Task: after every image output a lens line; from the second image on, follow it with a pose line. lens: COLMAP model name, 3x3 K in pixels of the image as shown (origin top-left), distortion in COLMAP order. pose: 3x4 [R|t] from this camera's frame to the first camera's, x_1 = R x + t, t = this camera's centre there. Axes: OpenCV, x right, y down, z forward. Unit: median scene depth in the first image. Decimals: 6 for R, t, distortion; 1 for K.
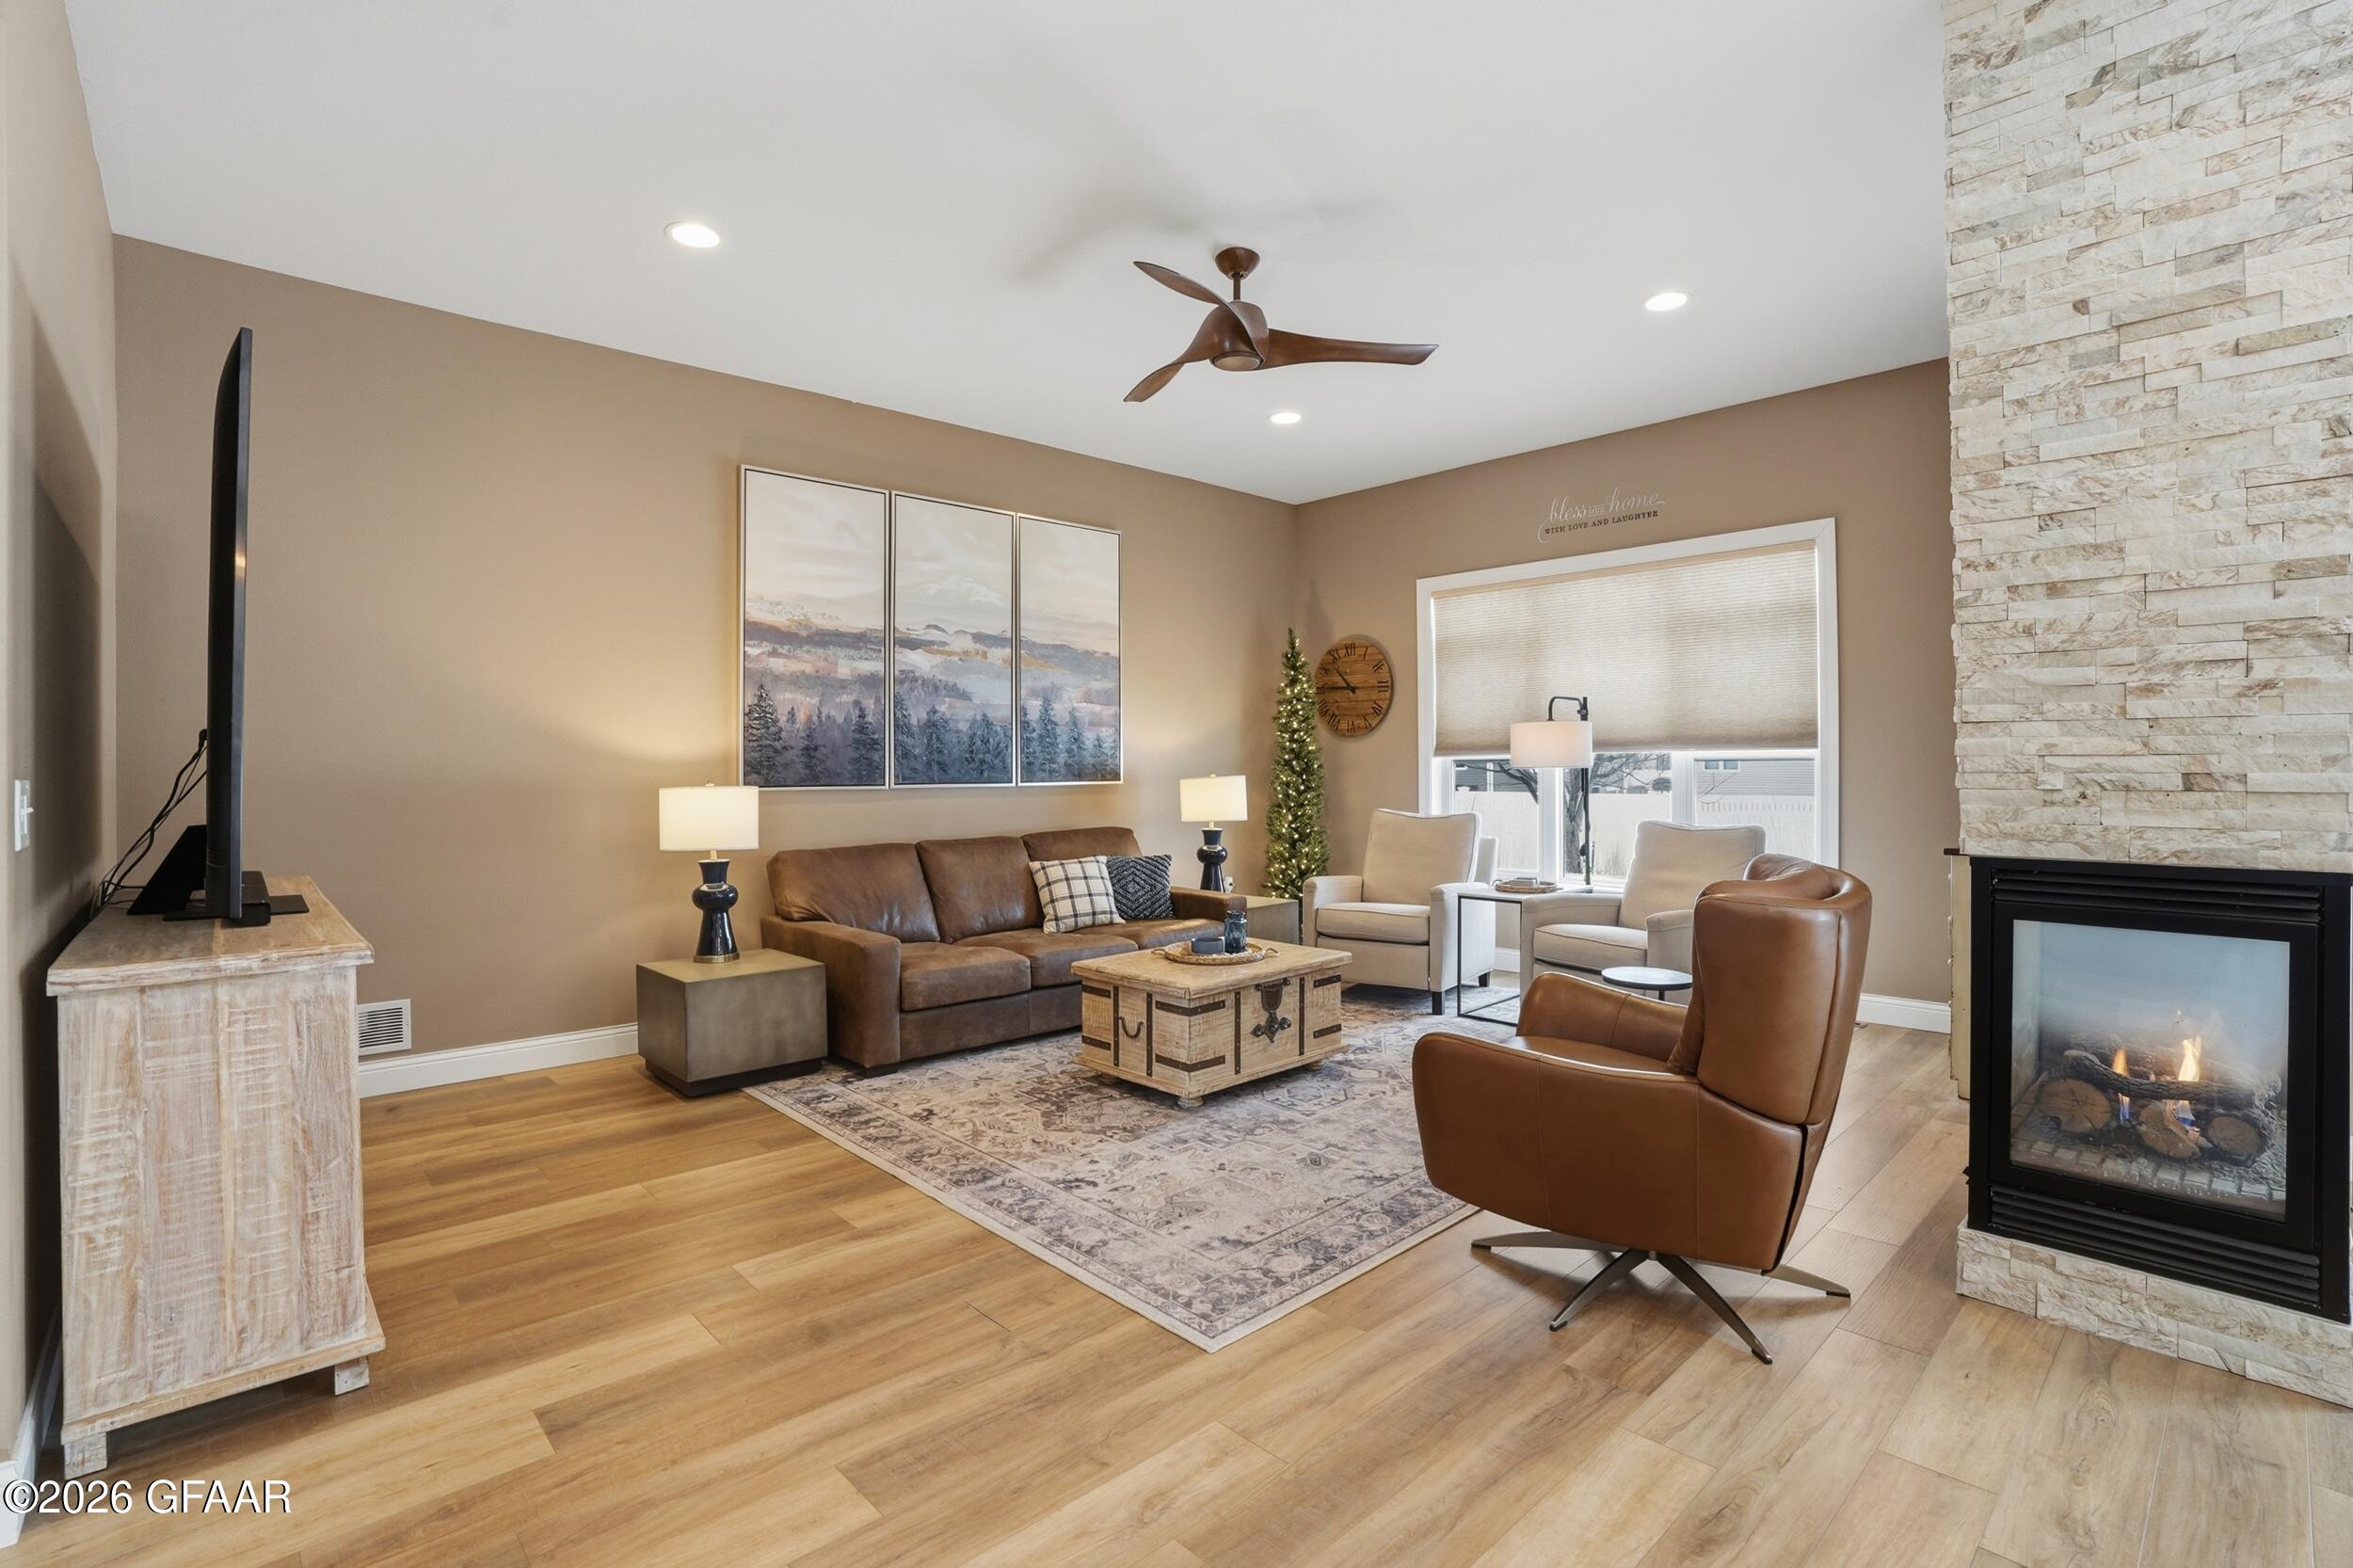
lens RADIAL K [[1092.3, 0, 1180.8], [0, 1092.3, 775.2], [0, 0, 1]] dist [-0.074533, 0.027562]
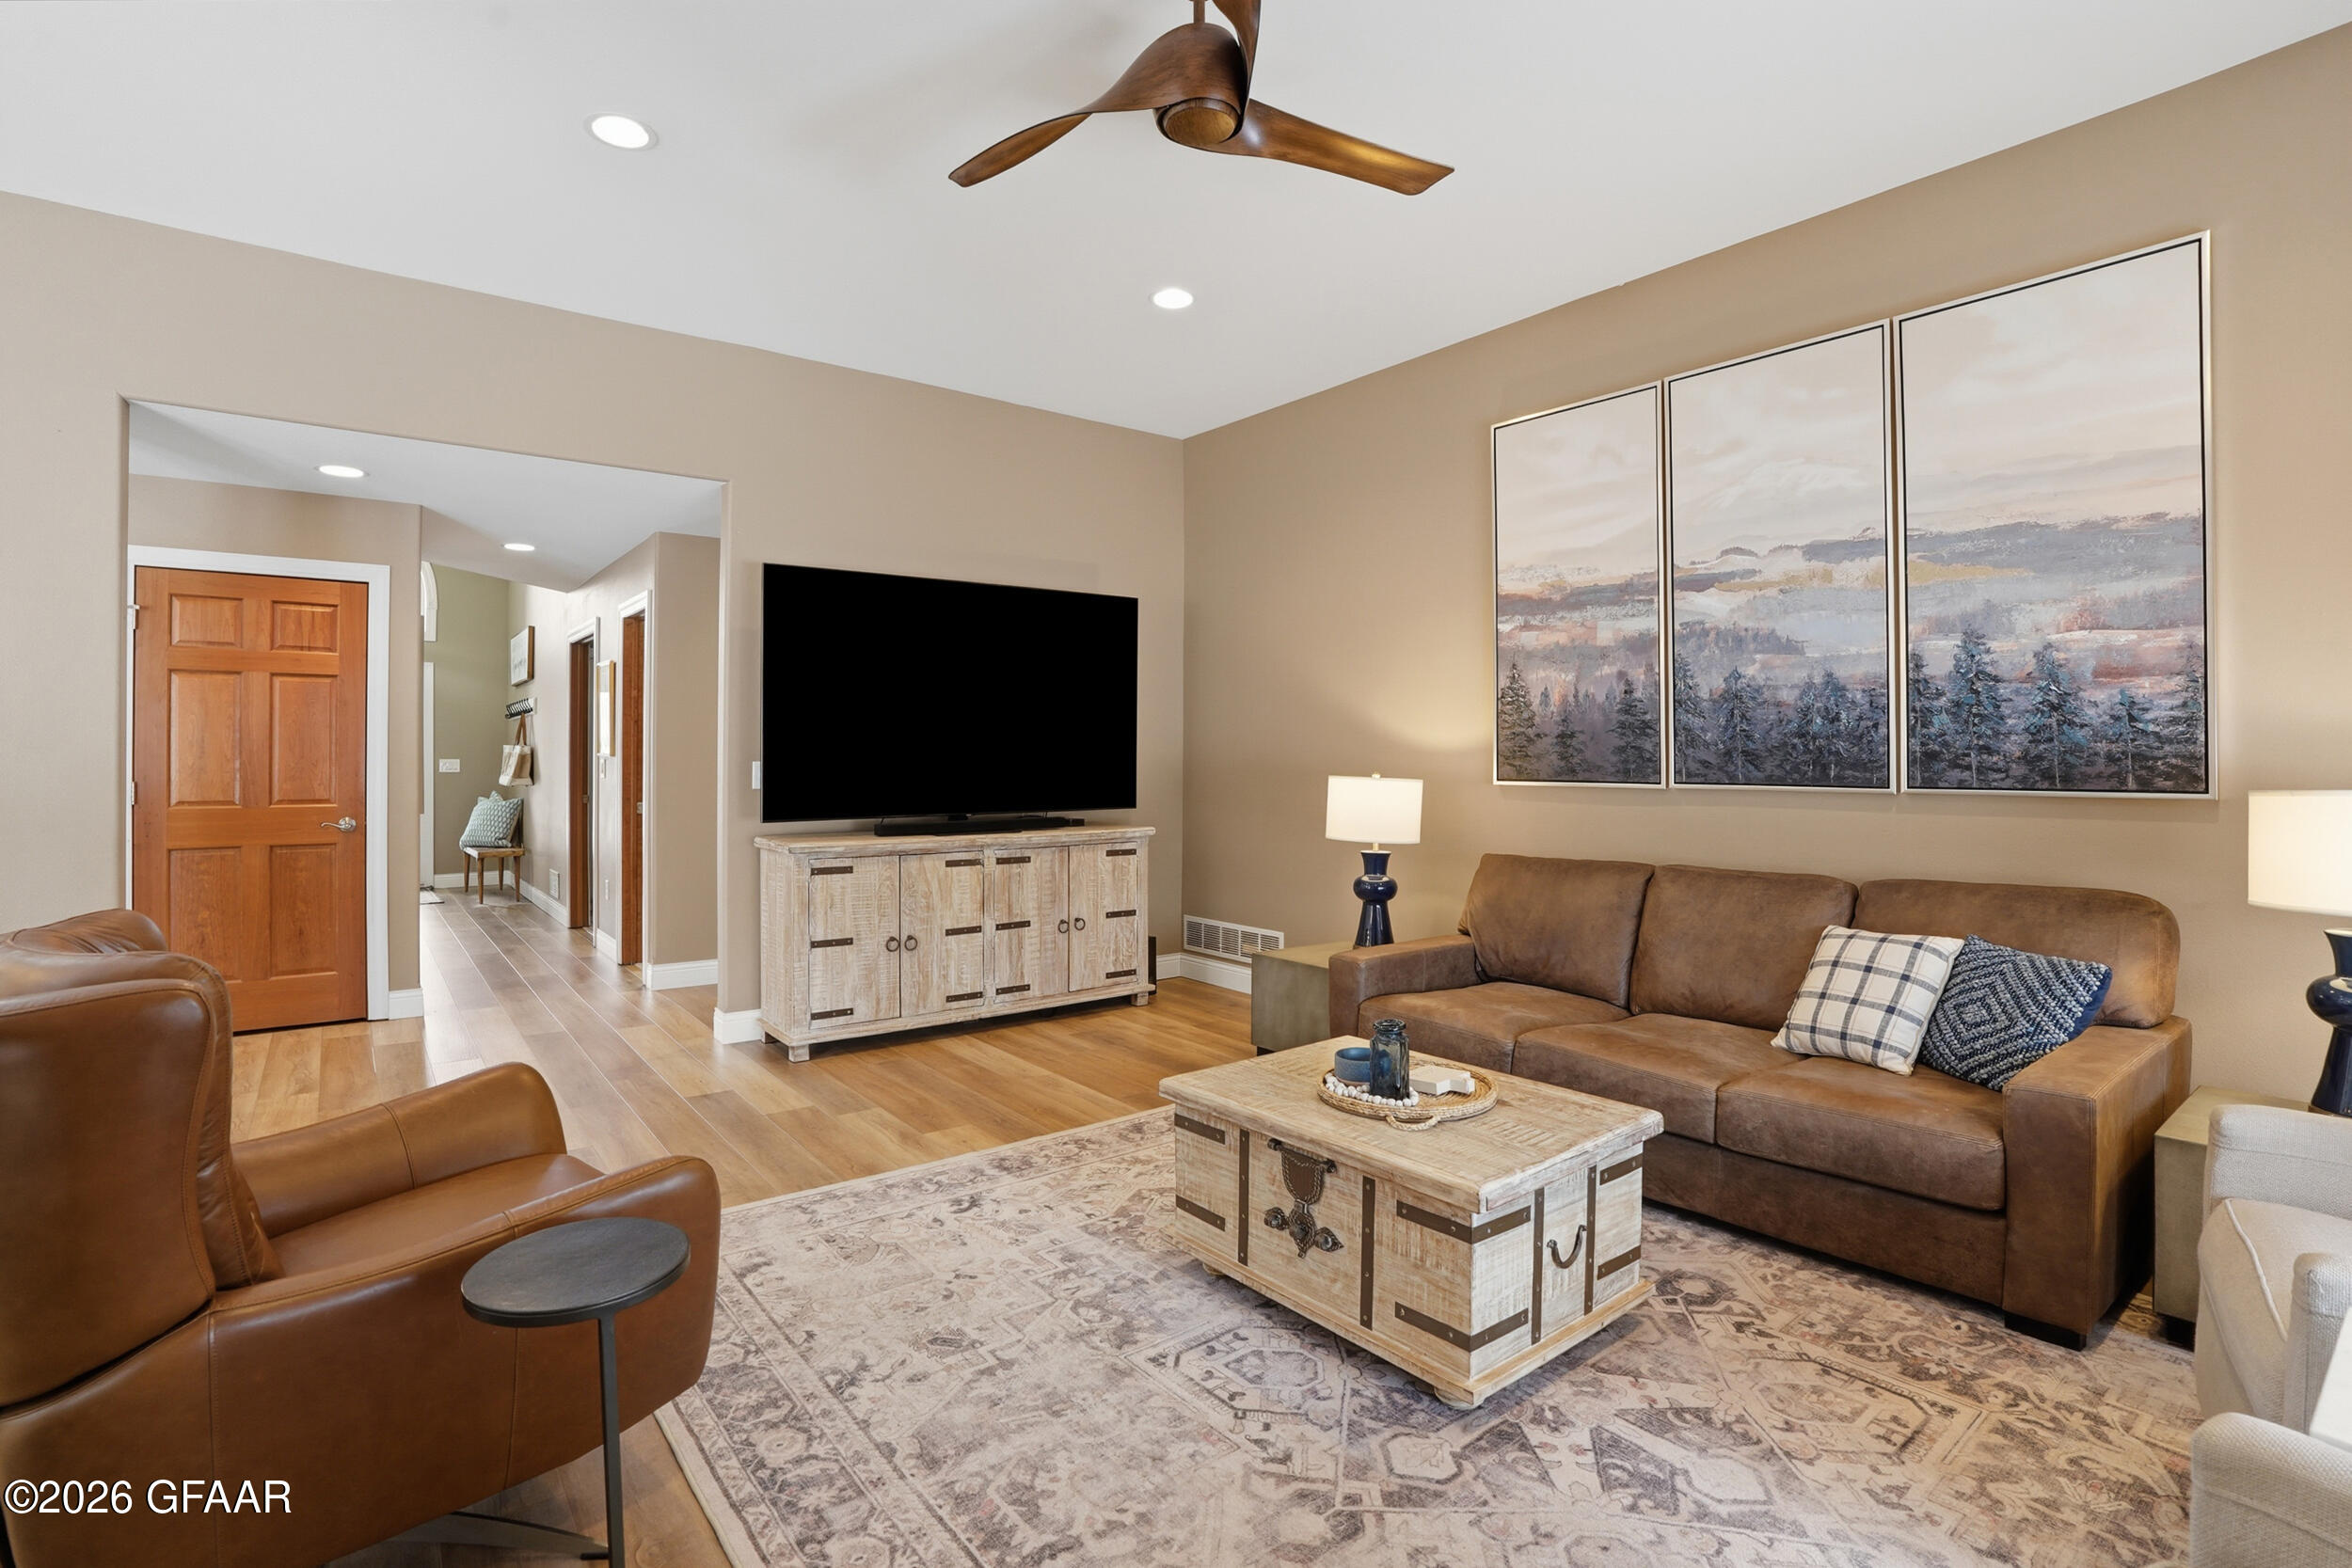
lens RADIAL K [[1107.3, 0, 1179.6], [0, 1107.3, 756.2], [0, 0, 1]] dist [-0.078204, 0.031624]
pose [[-0.086223, 0.004321, -0.996266, 0.588426], [-0.009252, 0.999944, 0.005138, -0.012162], [0.996233, 0.009660, -0.086178, 0.896651]]
